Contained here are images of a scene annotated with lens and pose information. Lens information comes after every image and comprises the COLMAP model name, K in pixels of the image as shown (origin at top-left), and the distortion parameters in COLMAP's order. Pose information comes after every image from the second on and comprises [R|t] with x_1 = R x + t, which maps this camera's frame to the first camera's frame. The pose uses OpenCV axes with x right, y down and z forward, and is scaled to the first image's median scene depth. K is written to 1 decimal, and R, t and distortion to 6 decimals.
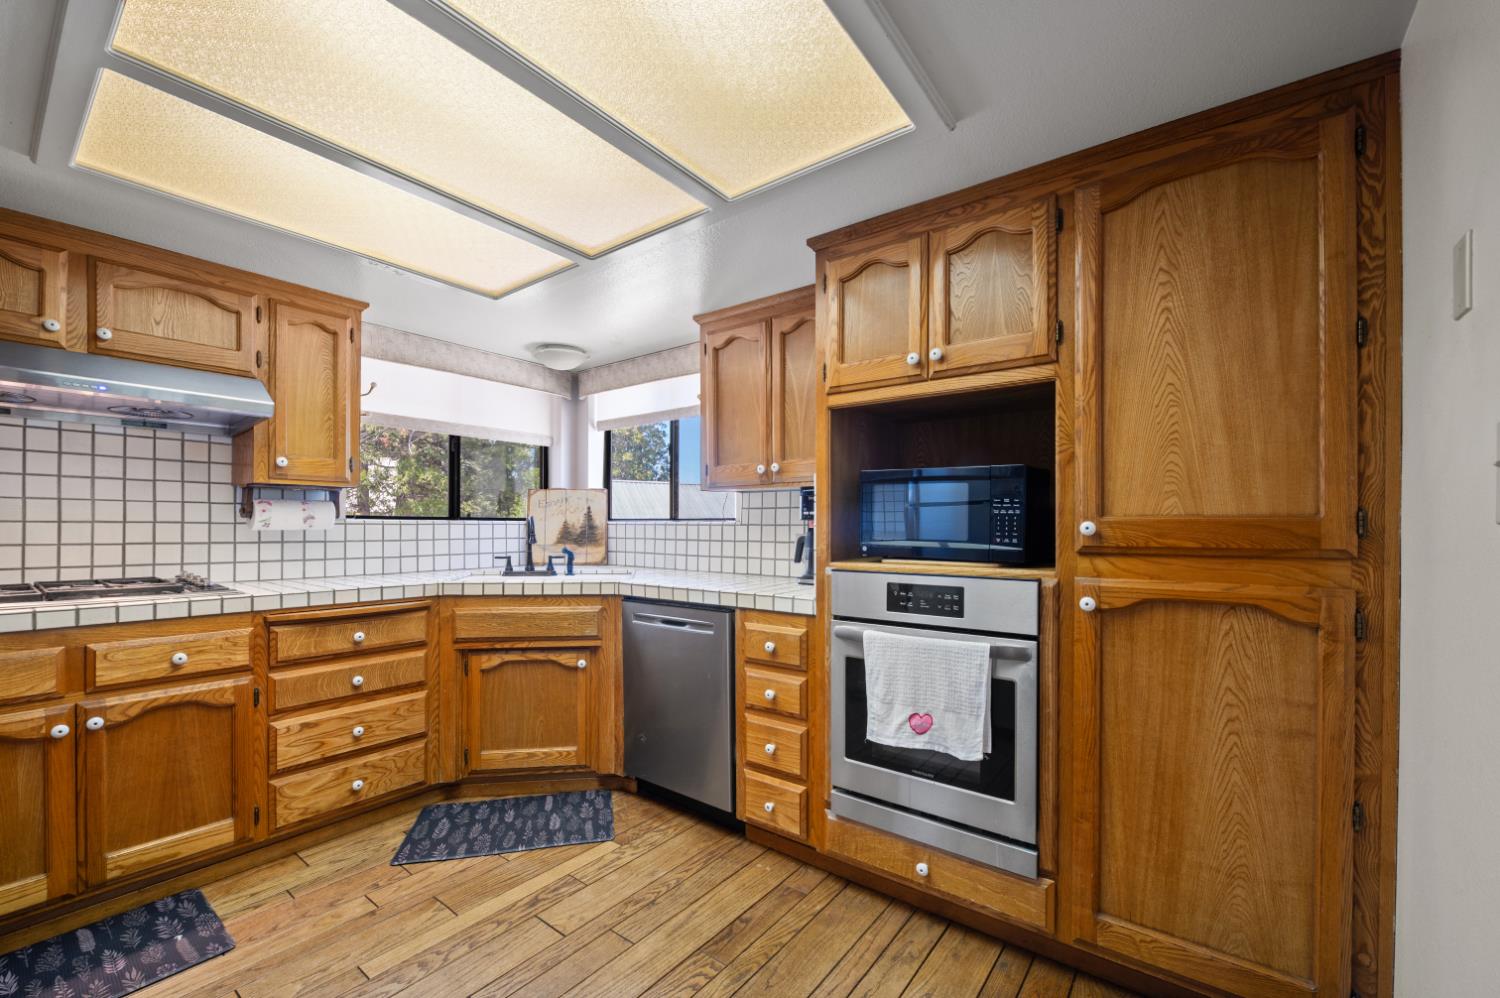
lens RADIAL K [[609.0, 0, 763.3], [0, 609.0, 526.9], [0, 0, 1]] dist [-0.007510, -0.001269]
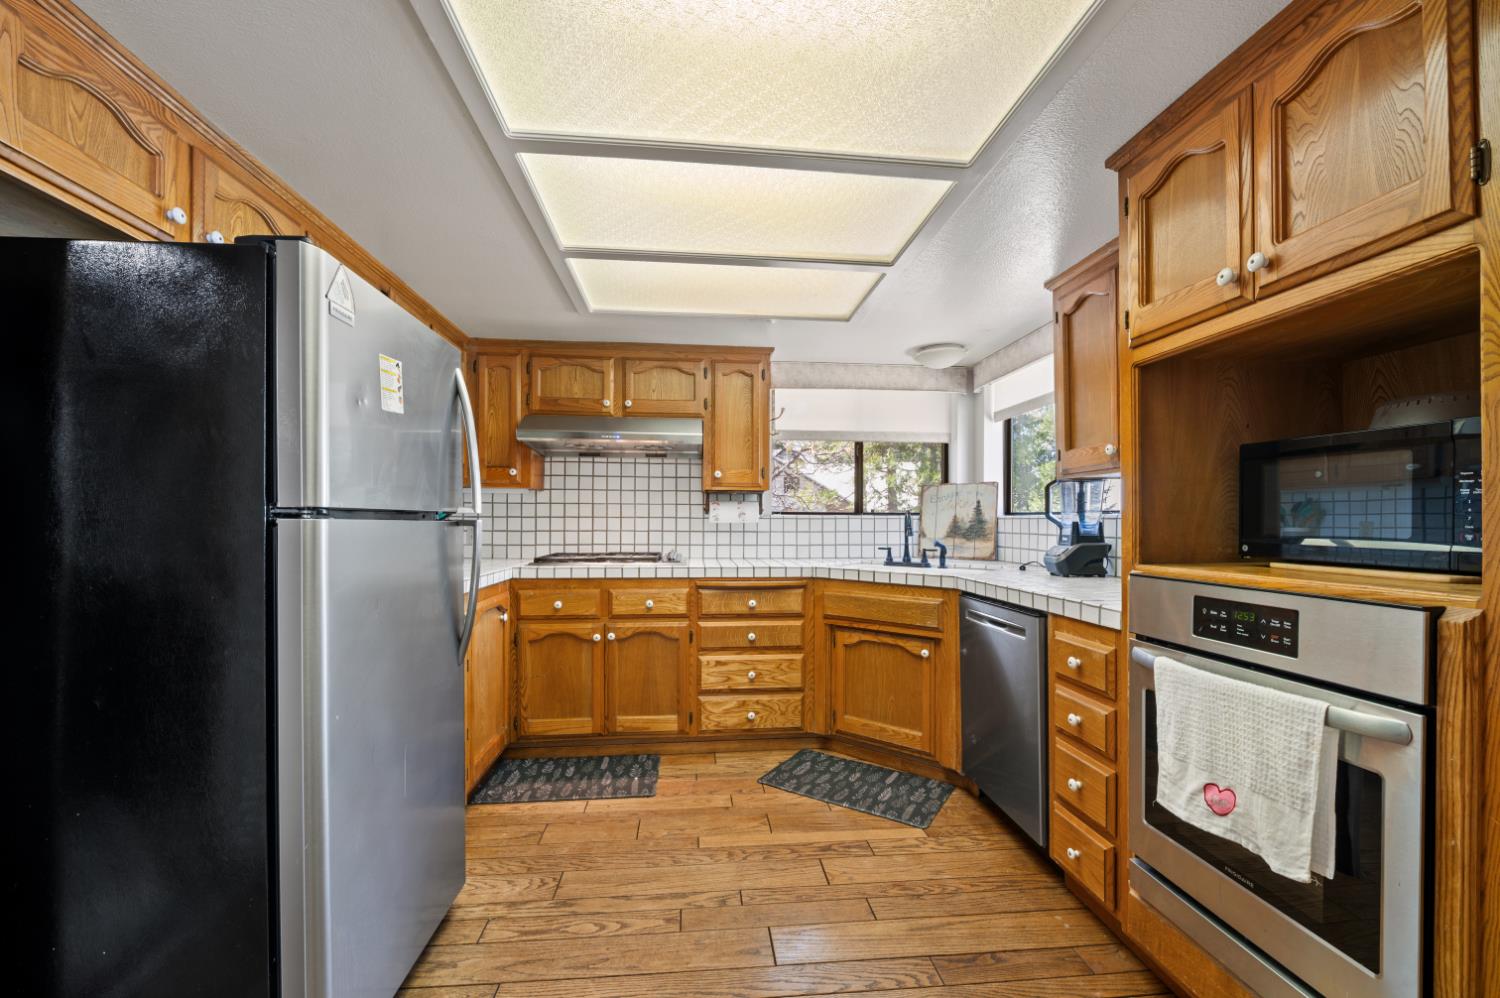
lens RADIAL K [[609.0, 0, 749.5], [0, 609.0, 521.4], [0, 0, 1]] dist [-0.007510, -0.001269]
pose [[0.673442, -0.000364, -0.739240, 0.338214], [-0.001677, 0.999997, -0.002020, 0.005540], [0.739238, 0.002600, 0.673439, 0.112269]]
